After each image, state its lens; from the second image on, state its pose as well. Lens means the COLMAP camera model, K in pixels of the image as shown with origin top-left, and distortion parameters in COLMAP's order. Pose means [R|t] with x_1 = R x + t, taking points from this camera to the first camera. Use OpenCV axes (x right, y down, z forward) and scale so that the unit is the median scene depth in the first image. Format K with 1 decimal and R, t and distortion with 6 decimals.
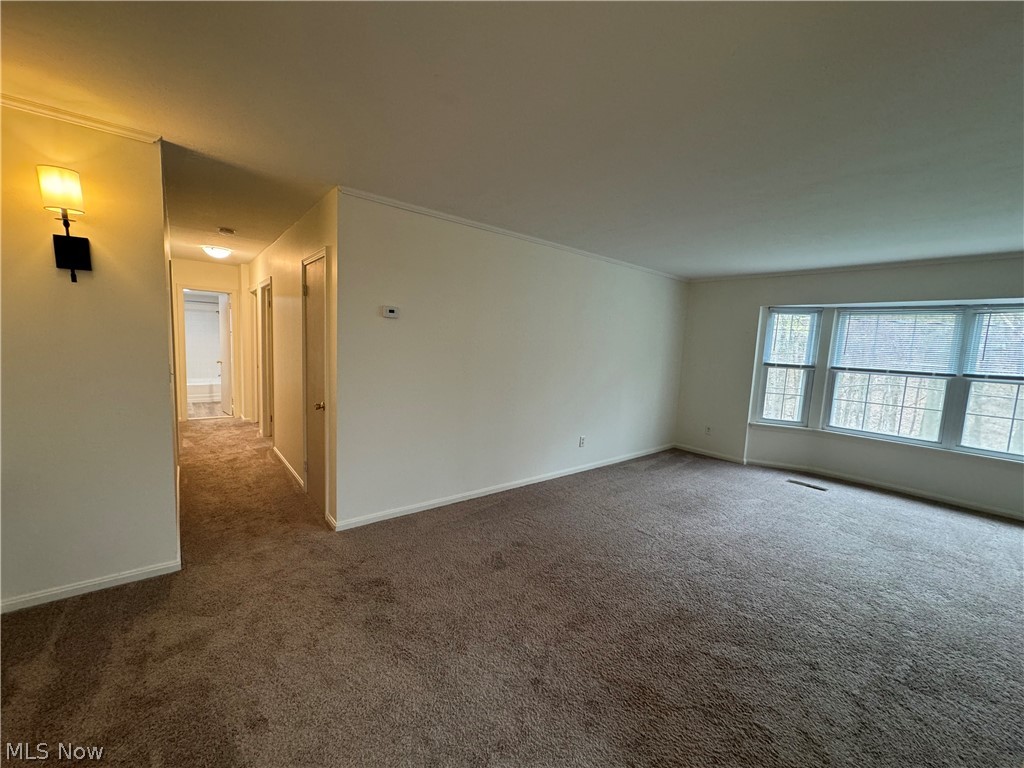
lens RADIAL K [[408.2, 0, 514.4], [0, 408.2, 384.9], [0, 0, 1]] dist [-0.002104, 0.000010]
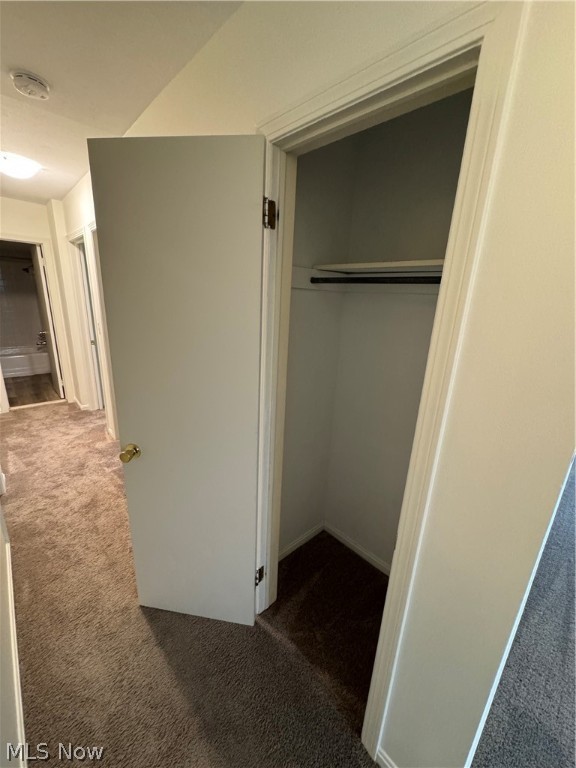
lens RADIAL K [[306.1, 0, 288.0], [0, 306.1, 384.0], [0, 0, 1]] dist [-0.002104, 0.000010]
pose [[0.997804, -0.019143, 0.063407, -0.408267], [0.007548, 0.983950, 0.178286, -0.097046], [-0.065802, -0.177416, 0.981934, 0.536695]]
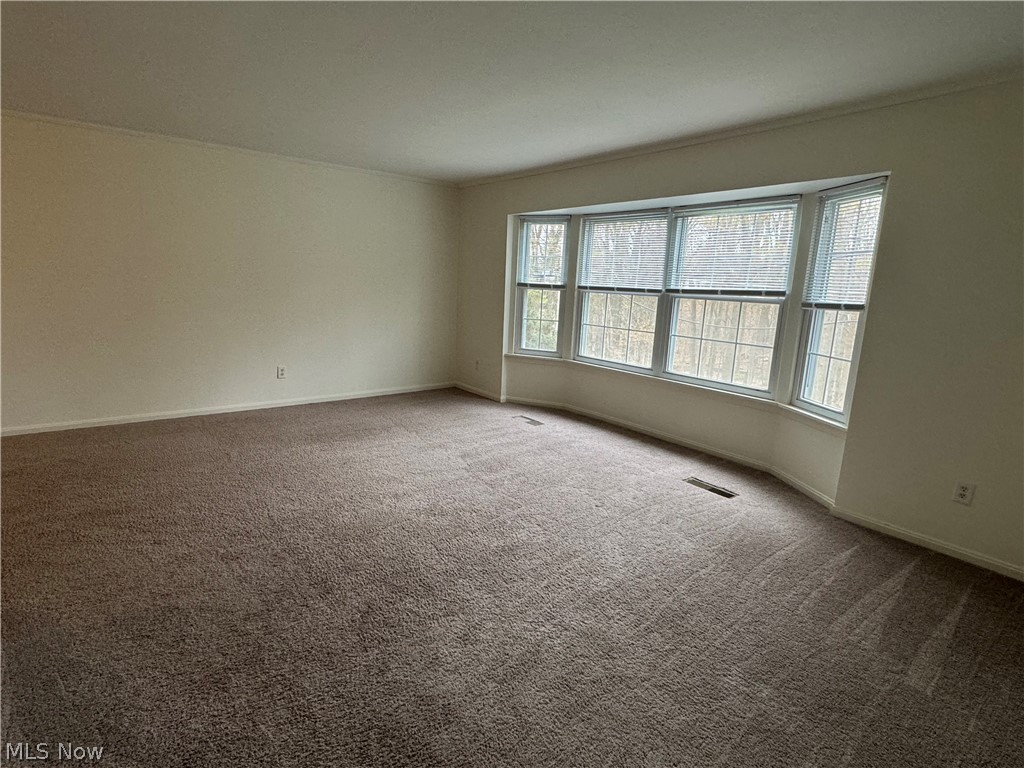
lens RADIAL K [[527.8, 0, 514.9], [0, 527.8, 385.7], [0, 0, 1]] dist [0.001060, -0.000051]
pose [[0.999505, -0.001277, -0.031431, 0.734659], [0.004201, 0.995643, 0.093154, 0.064991], [0.031176, -0.093240, 0.995155, -0.137232]]
